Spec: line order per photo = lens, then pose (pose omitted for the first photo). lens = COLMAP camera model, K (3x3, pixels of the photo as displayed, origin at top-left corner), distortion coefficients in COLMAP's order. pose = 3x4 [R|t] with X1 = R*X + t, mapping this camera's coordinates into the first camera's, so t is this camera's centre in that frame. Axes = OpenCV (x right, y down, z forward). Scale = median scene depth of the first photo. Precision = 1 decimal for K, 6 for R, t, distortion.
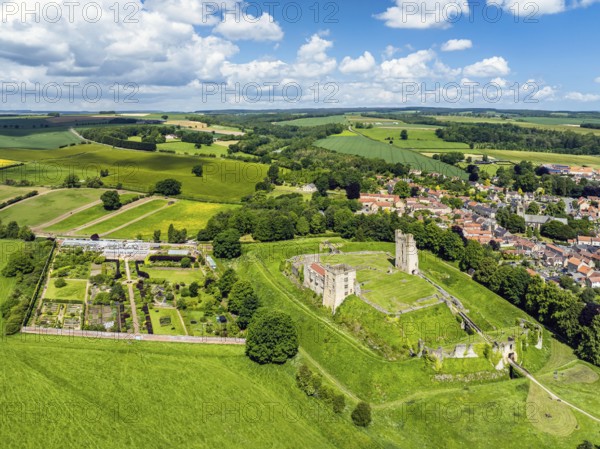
lens RADIAL K [[407.3, 0, 300.0], [0, 407.3, 224.5], [0, 0, 1]] dist [-0.032992, -0.001247]
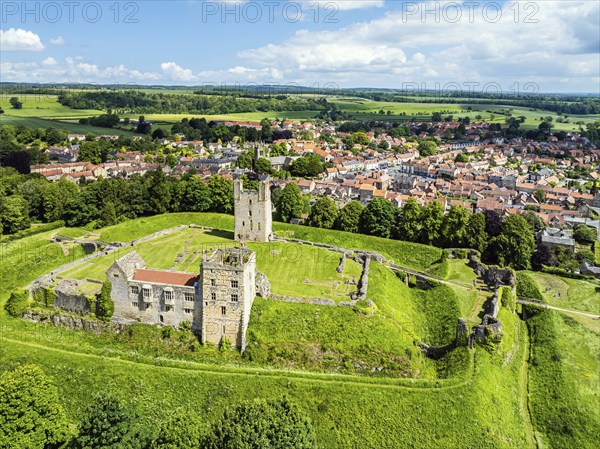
lens RADIAL K [[407.3, 0, 300.0], [0, 407.3, 224.5], [0, 0, 1]] dist [-0.032992, -0.001247]
pose [[0.627823, -0.228761, 0.743980, -0.141916], [0.185357, 0.972278, 0.142542, 0.007503], [-0.755964, 0.048411, 0.652821, 0.408128]]
